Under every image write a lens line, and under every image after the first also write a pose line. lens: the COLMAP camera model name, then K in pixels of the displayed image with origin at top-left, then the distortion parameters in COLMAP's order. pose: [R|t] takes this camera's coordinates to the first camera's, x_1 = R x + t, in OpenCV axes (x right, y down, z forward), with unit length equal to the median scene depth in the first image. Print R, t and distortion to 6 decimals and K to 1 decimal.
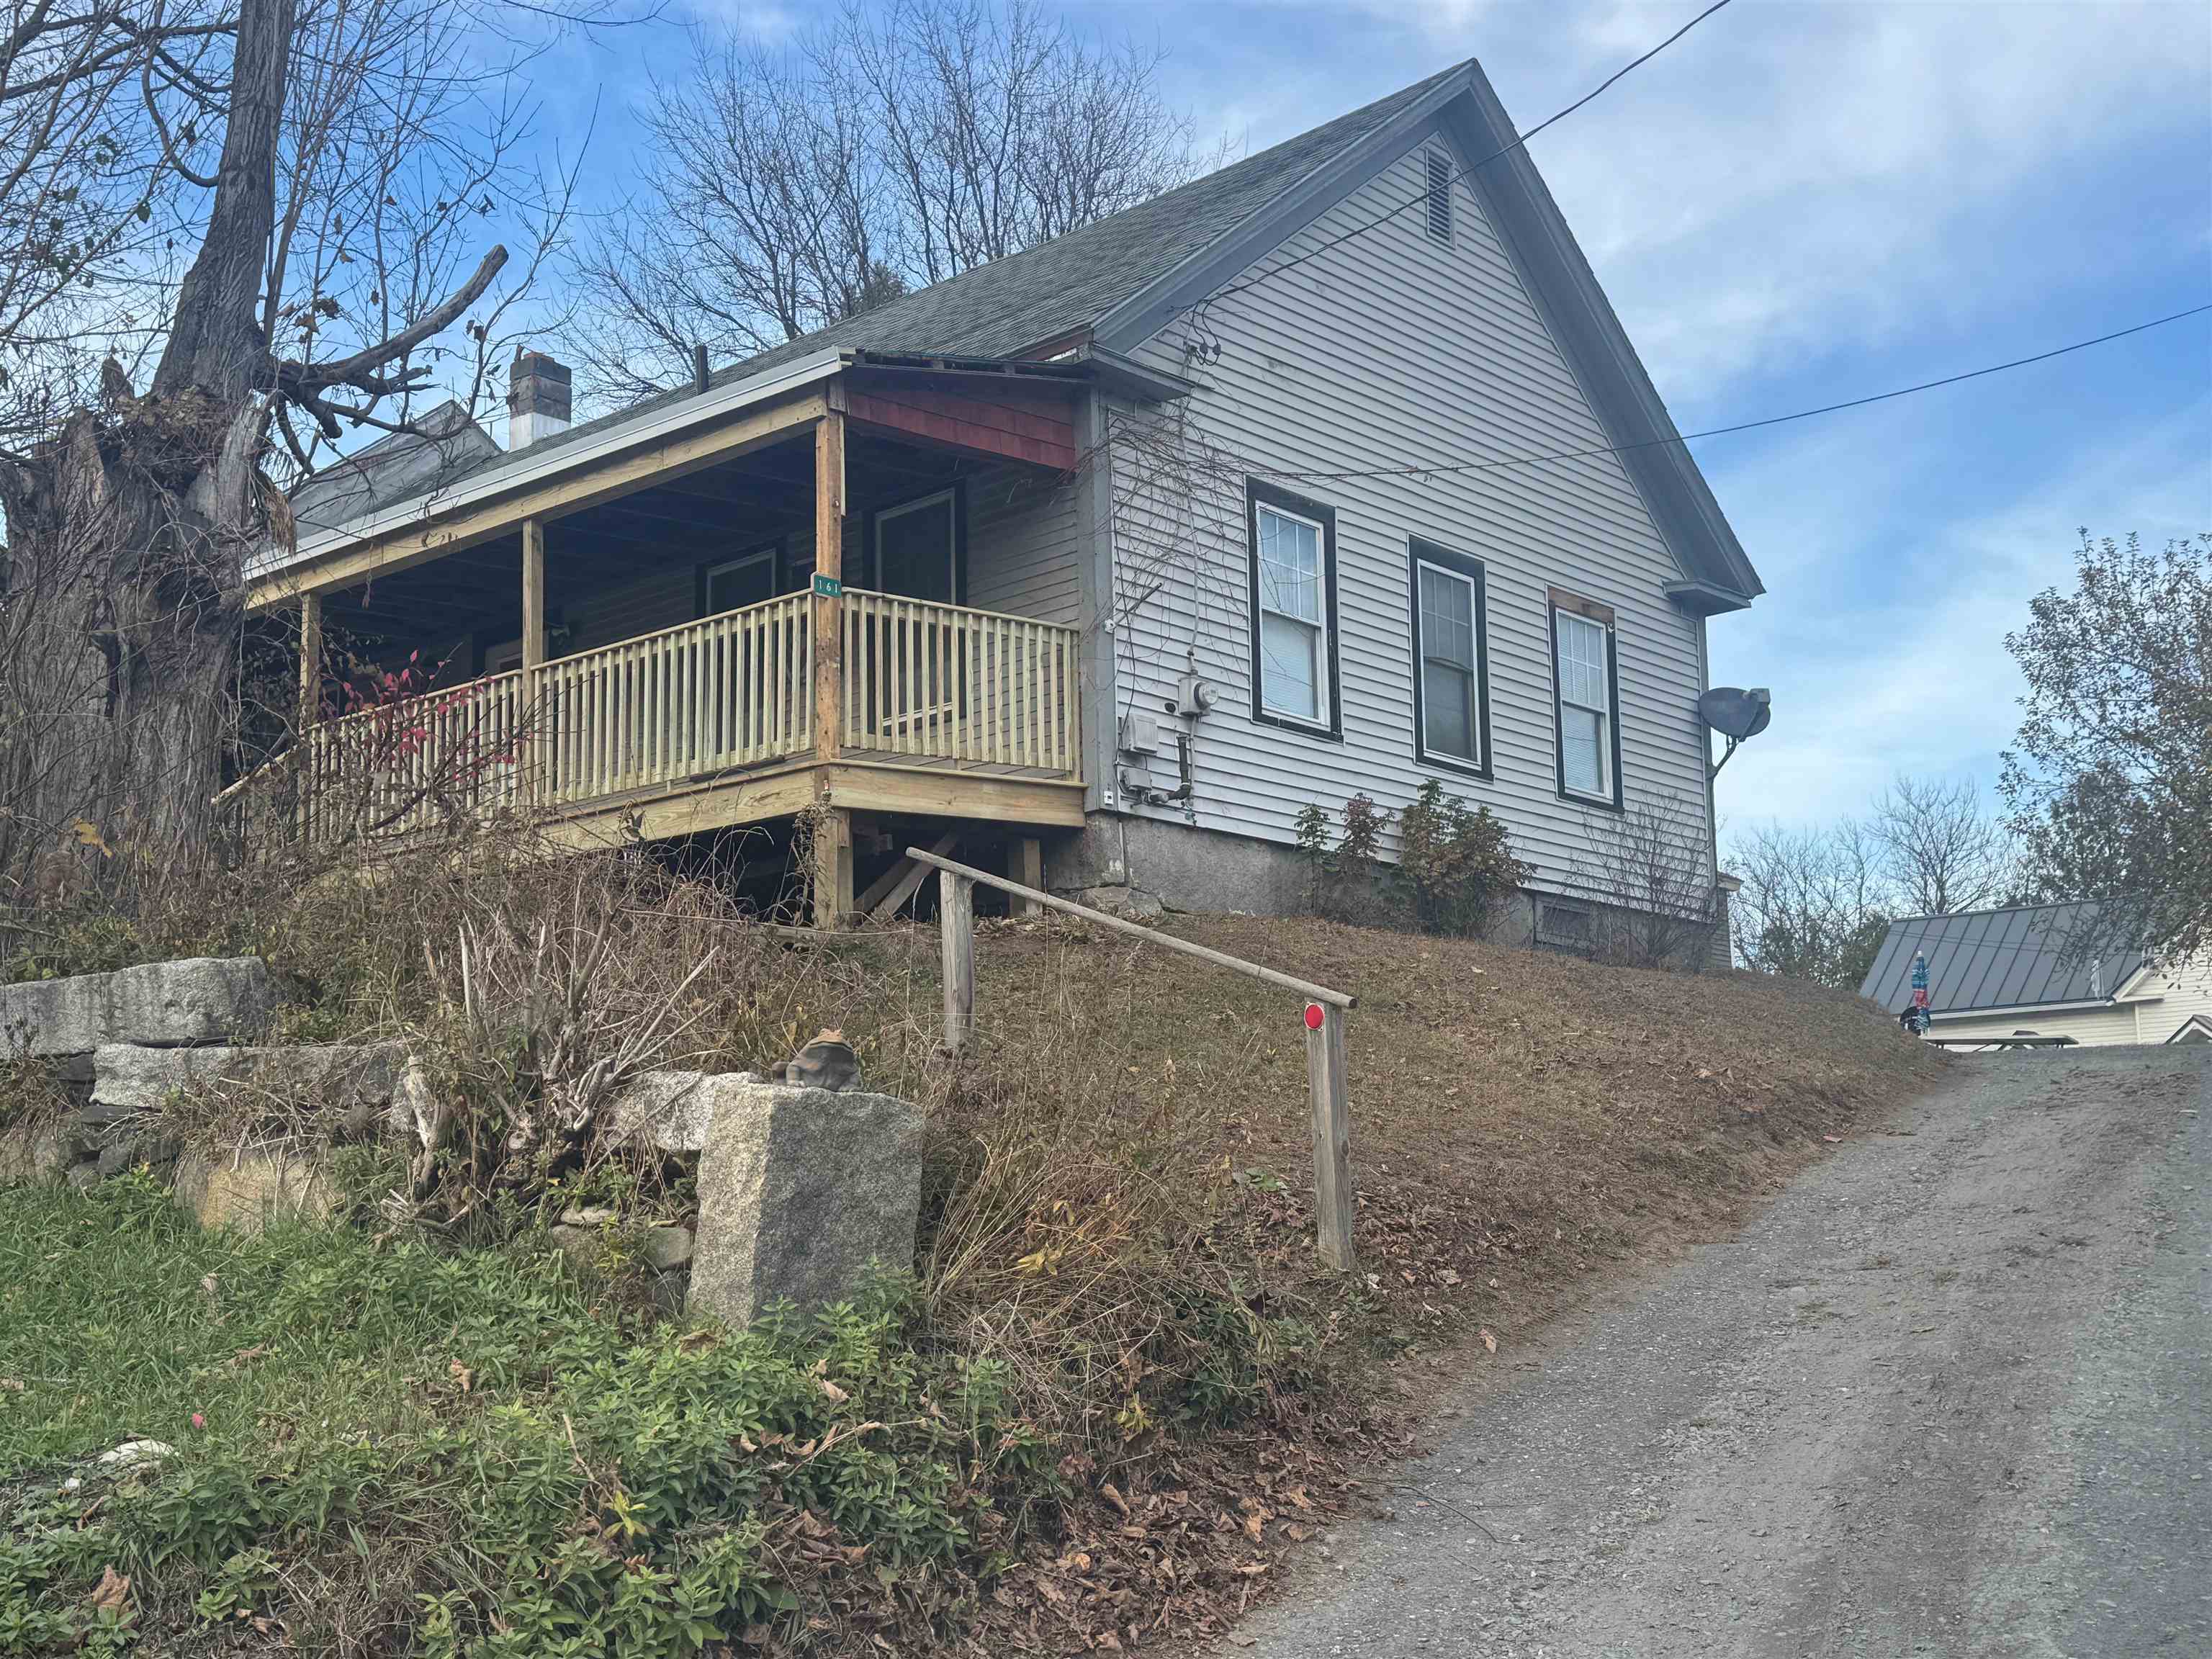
lens RADIAL K [[2509.2, 0, 1098.4], [0, 2509.2, 831.2], [0, 0, 1]] dist [0.091891, 0.000000]
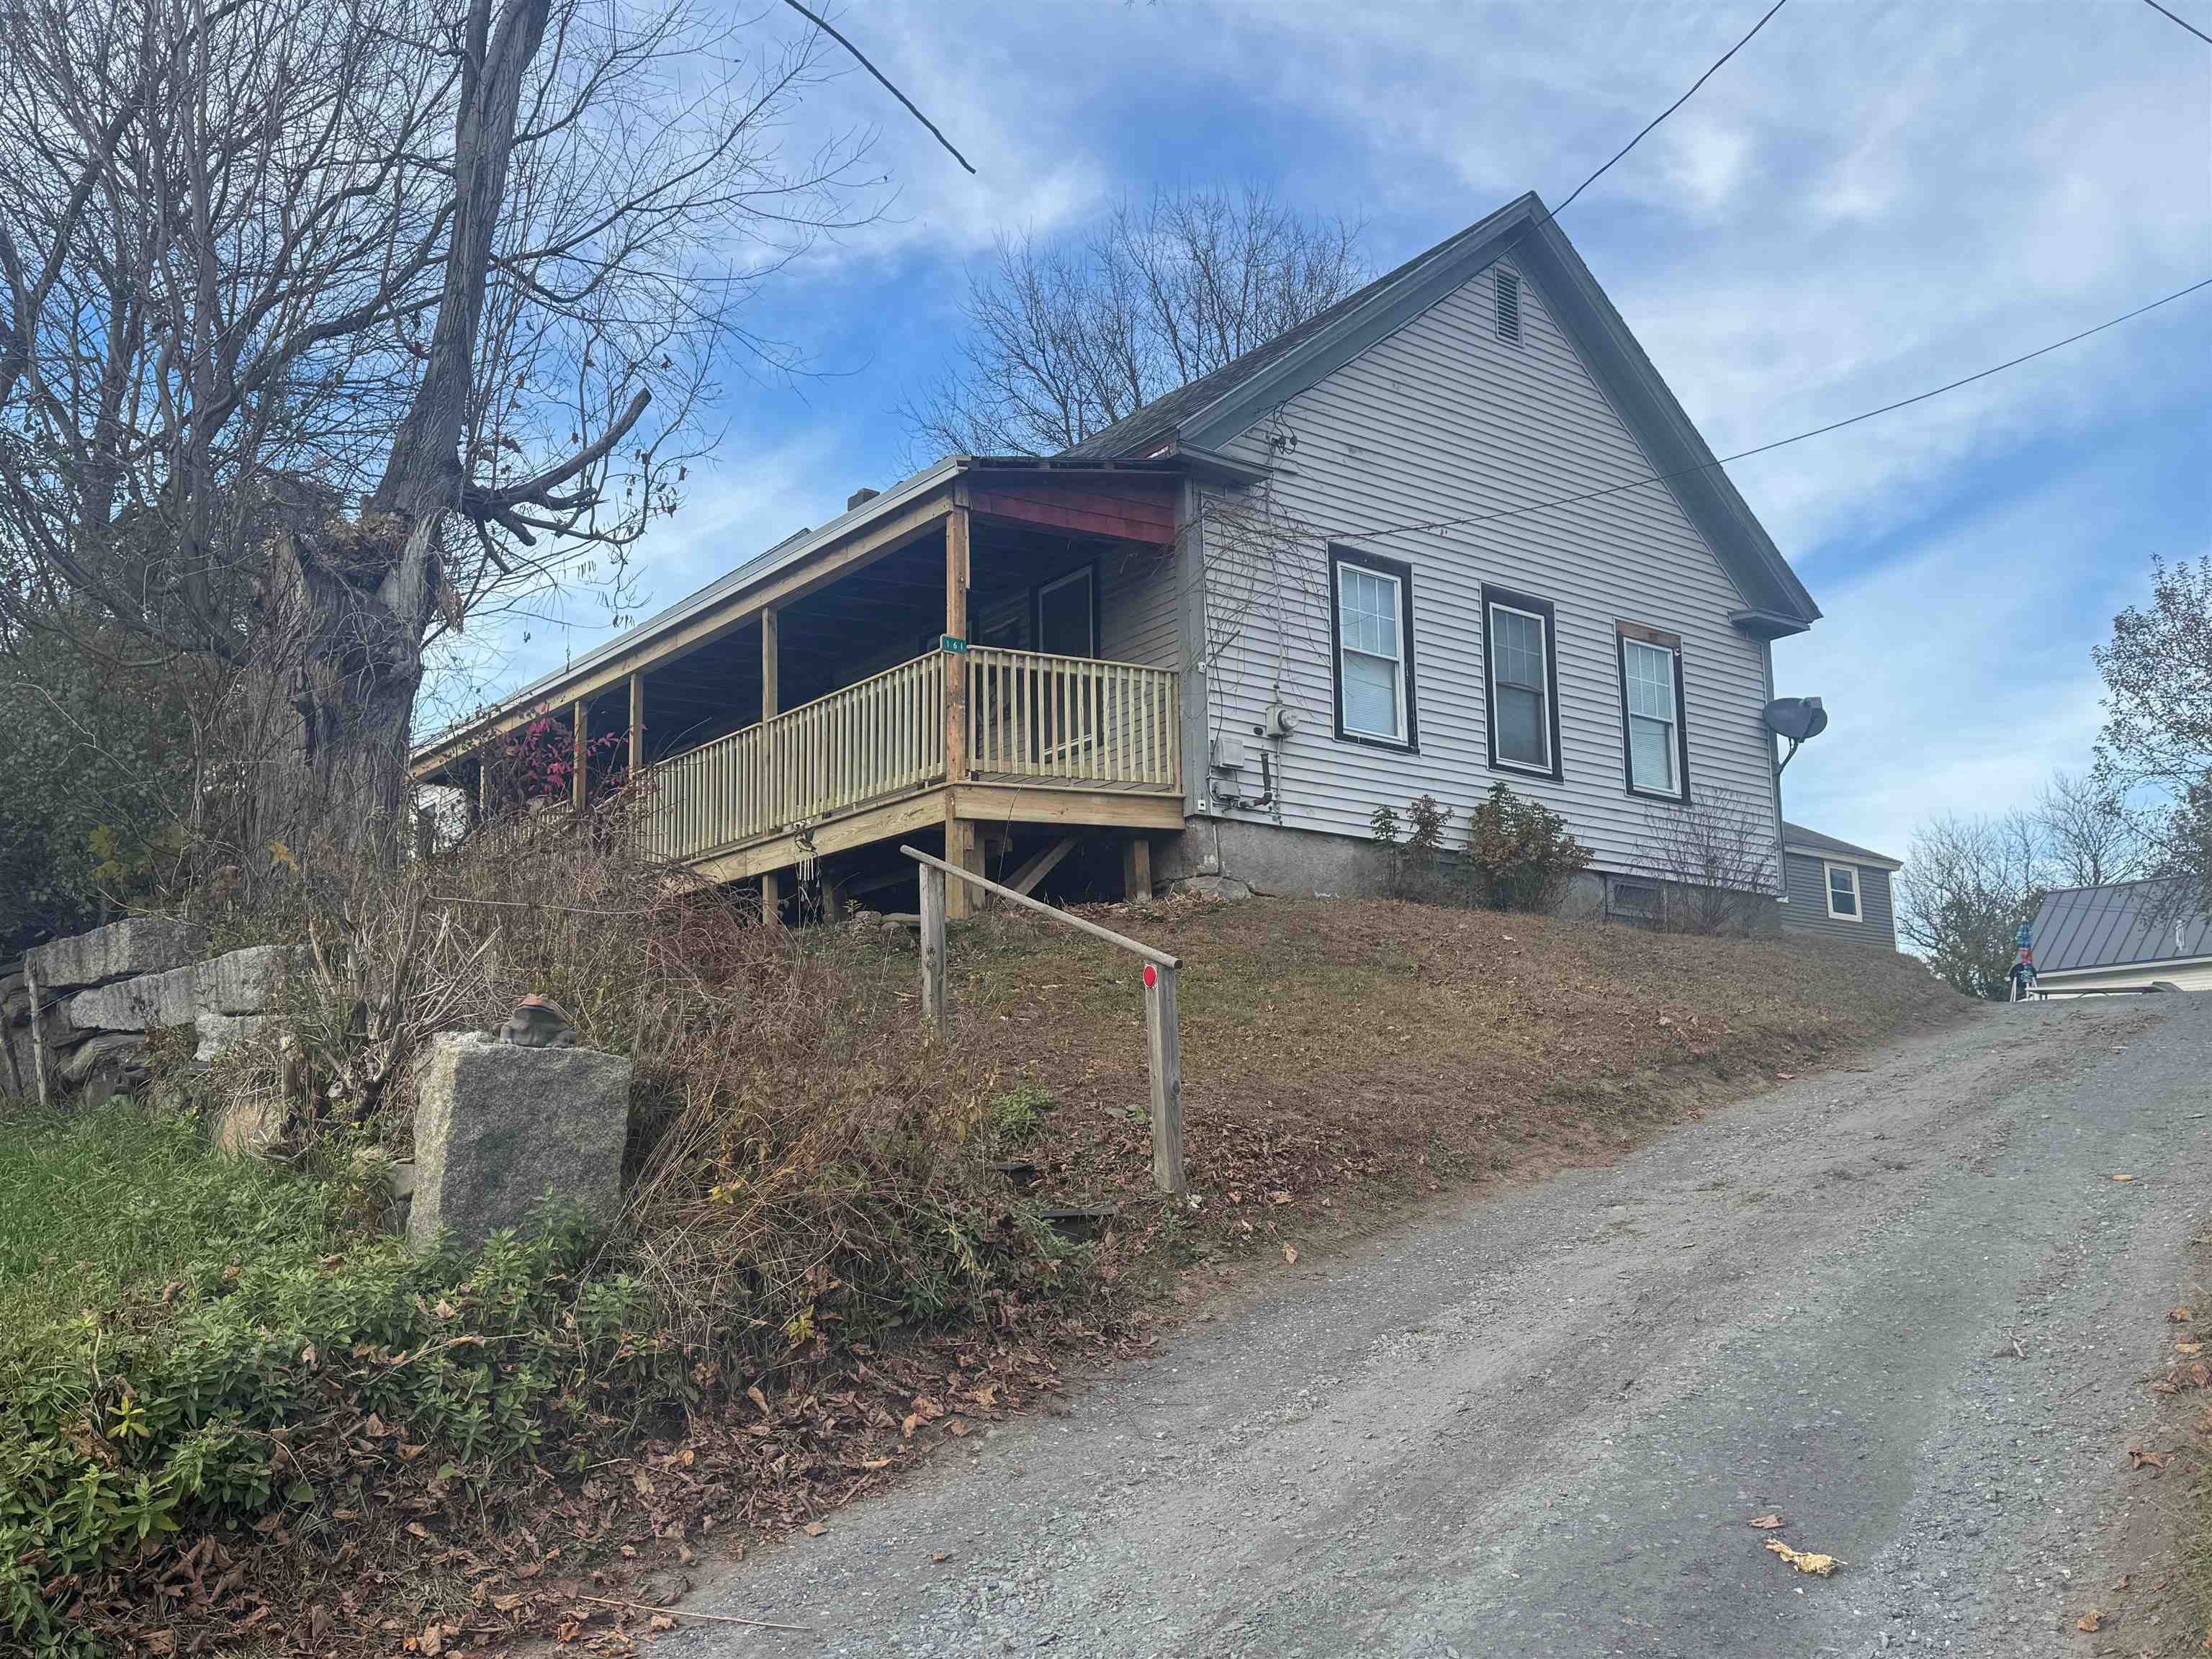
lens RADIAL K [[1897.2, 0, 1093.5], [0, 1897.2, 844.1], [0, 0, 1]] dist [0.088502, -0.048040]
pose [[0.983253, -0.029782, -0.179793, 0.130390], [0.029664, 0.999554, -0.003347, 0.008258], [0.179813, -0.002042, 0.983699, 0.071022]]
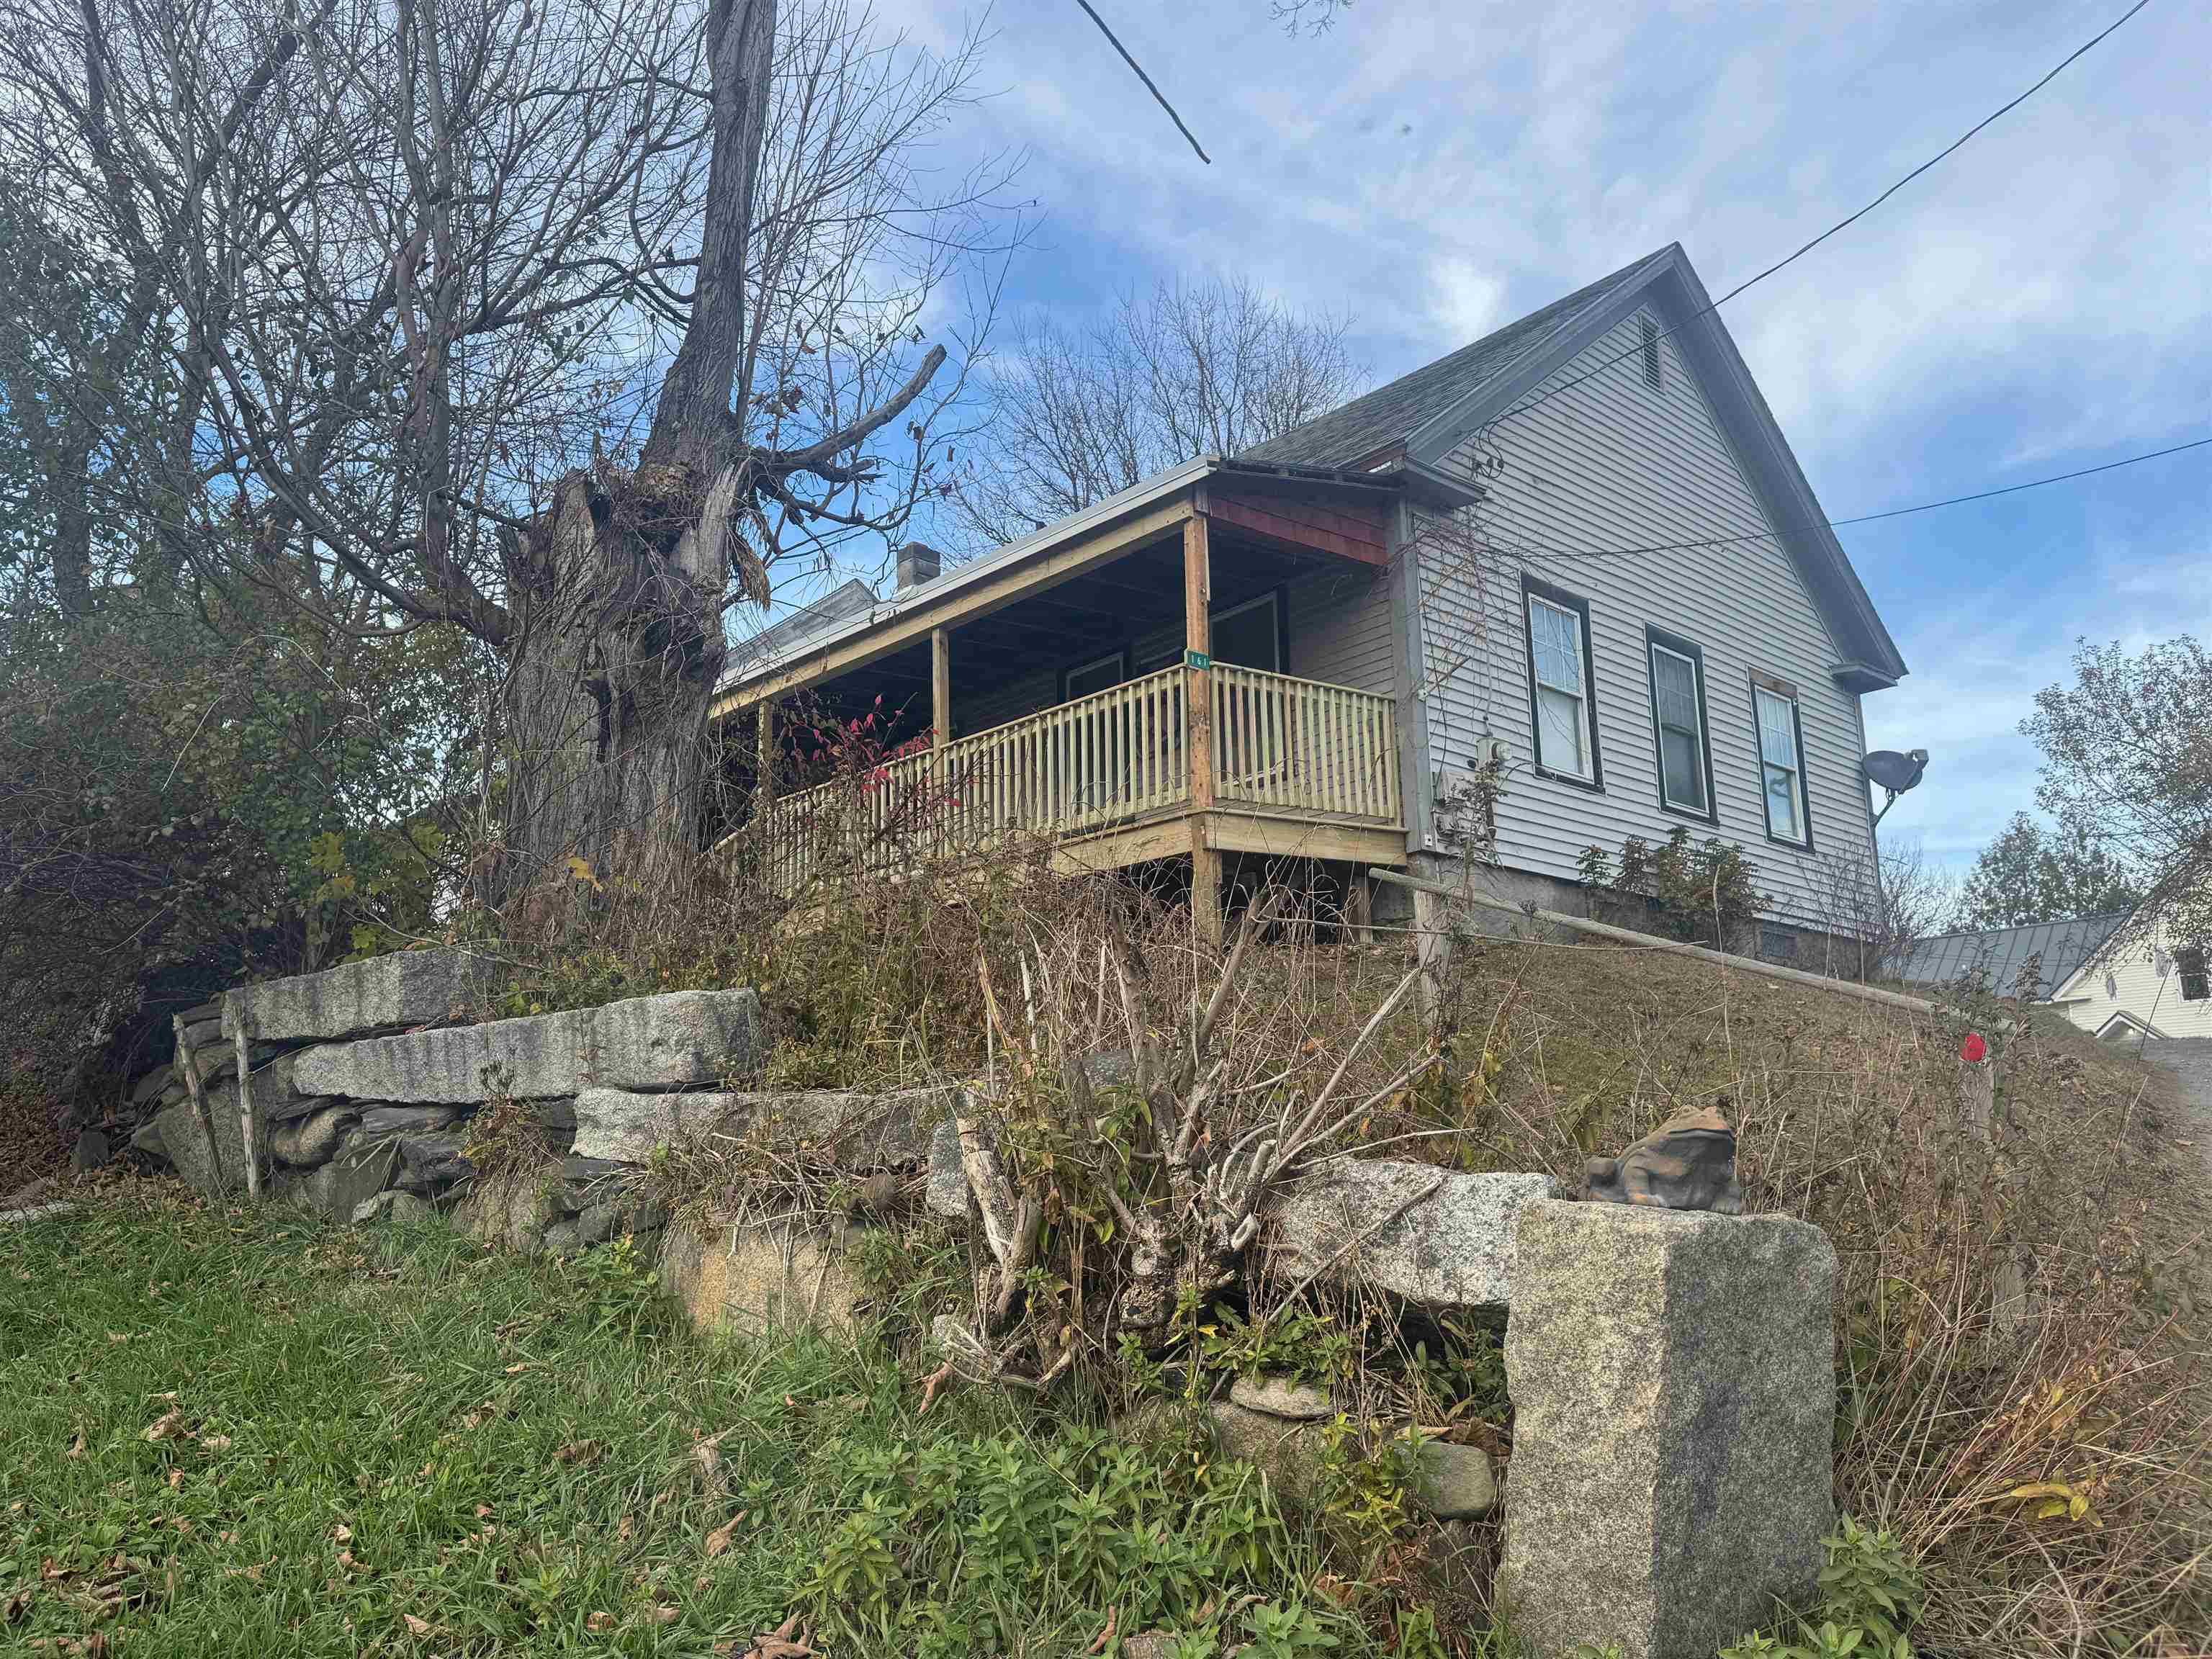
lens RADIAL K [[1627.6, 0, 1085.7], [0, 1627.6, 827.6], [0, 0, 1]] dist [0.097819, -0.026715]
pose [[0.995042, -0.022517, -0.096872, -0.088700], [0.018492, 0.998936, -0.042246, 0.010993], [0.097721, 0.040246, 0.994400, 0.246538]]
